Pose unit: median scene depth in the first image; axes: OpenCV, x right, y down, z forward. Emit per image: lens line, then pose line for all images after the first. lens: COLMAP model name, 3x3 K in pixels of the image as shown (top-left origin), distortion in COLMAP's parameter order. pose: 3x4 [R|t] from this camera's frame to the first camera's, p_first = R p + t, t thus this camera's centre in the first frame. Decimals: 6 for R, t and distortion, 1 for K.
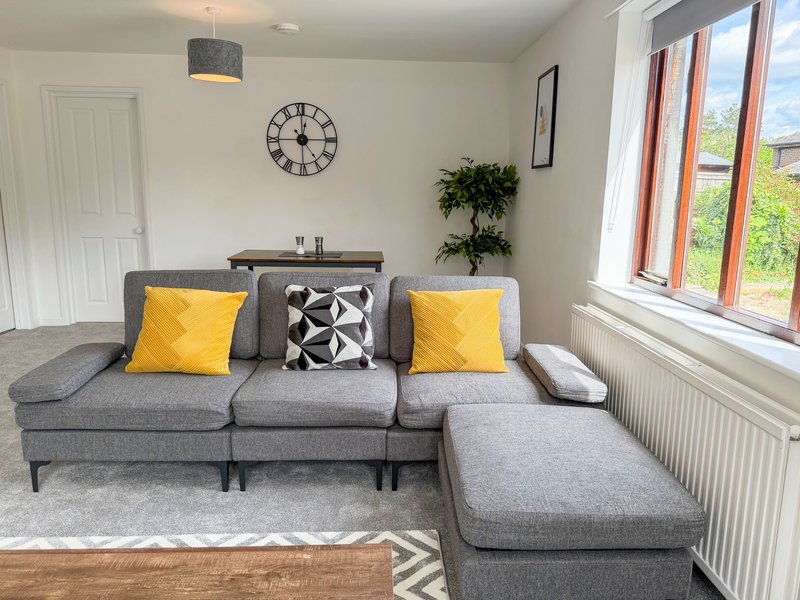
lens RADIAL K [[631.4, 0, 415.5], [0, 631.4, 317.7], [0, 0, 1]] dist [0.075338, -0.096407]
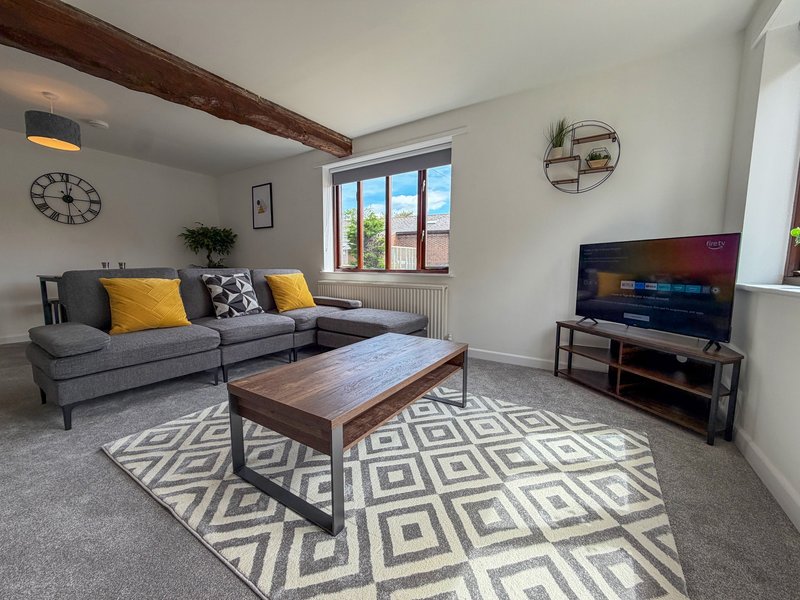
lens RADIAL K [[319.5, 0, 397.2], [0, 319.5, 298.7], [0, 0, 1]] dist [0.005208, -0.001627]
pose [[0.596835, -0.094368, 0.796795, -0.583346], [0.160715, 0.986995, -0.003489, 0.103058], [-0.786103, 0.130139, 0.604240, 0.043816]]
